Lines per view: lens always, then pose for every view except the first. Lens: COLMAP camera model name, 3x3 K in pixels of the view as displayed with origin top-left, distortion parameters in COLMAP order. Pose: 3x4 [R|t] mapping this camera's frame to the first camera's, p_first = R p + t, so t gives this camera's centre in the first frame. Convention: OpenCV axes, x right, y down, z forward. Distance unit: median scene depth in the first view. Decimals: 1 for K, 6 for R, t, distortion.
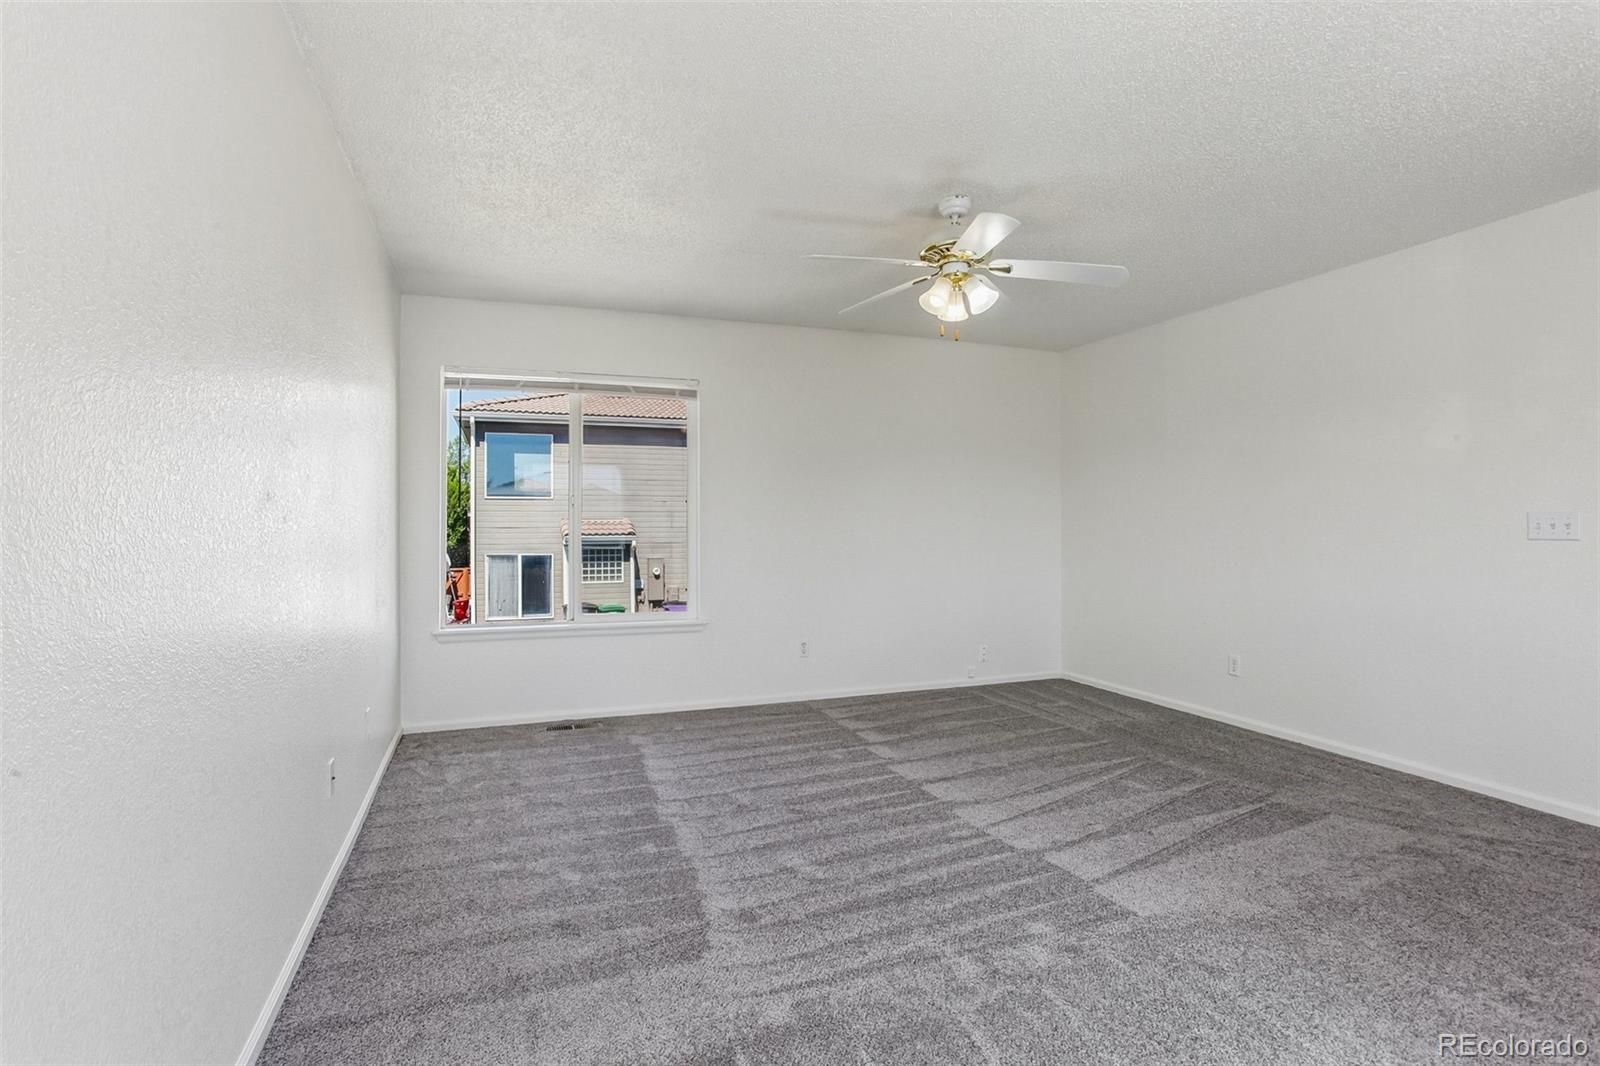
lens RADIAL K [[781.5, 0, 782.6], [0, 781.5, 539.2], [0, 0, 1]] dist [-0.058738, 0.034705]
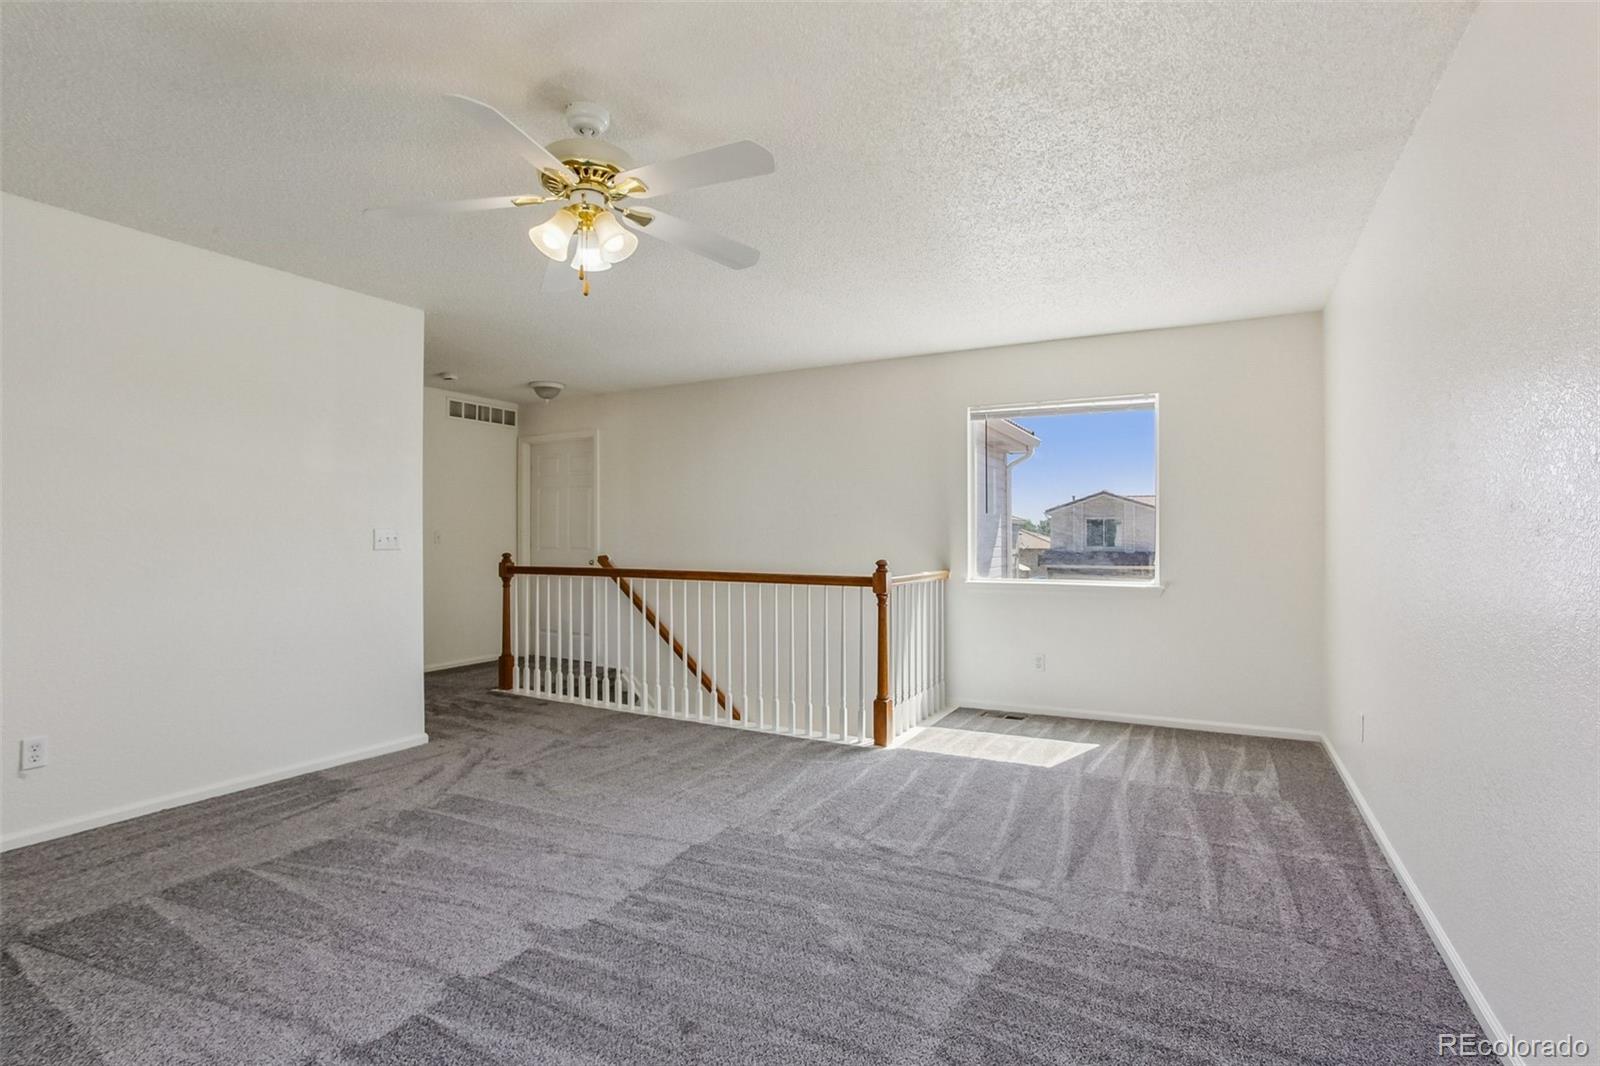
lens RADIAL K [[781.5, 0, 782.6], [0, 781.5, 539.2], [0, 0, 1]] dist [-0.058738, 0.034705]
pose [[-0.649180, -0.004739, 0.760620, -0.490008], [0.014960, 0.999708, 0.018996, -0.033704], [-0.760488, 0.023711, -0.648919, 1.376240]]
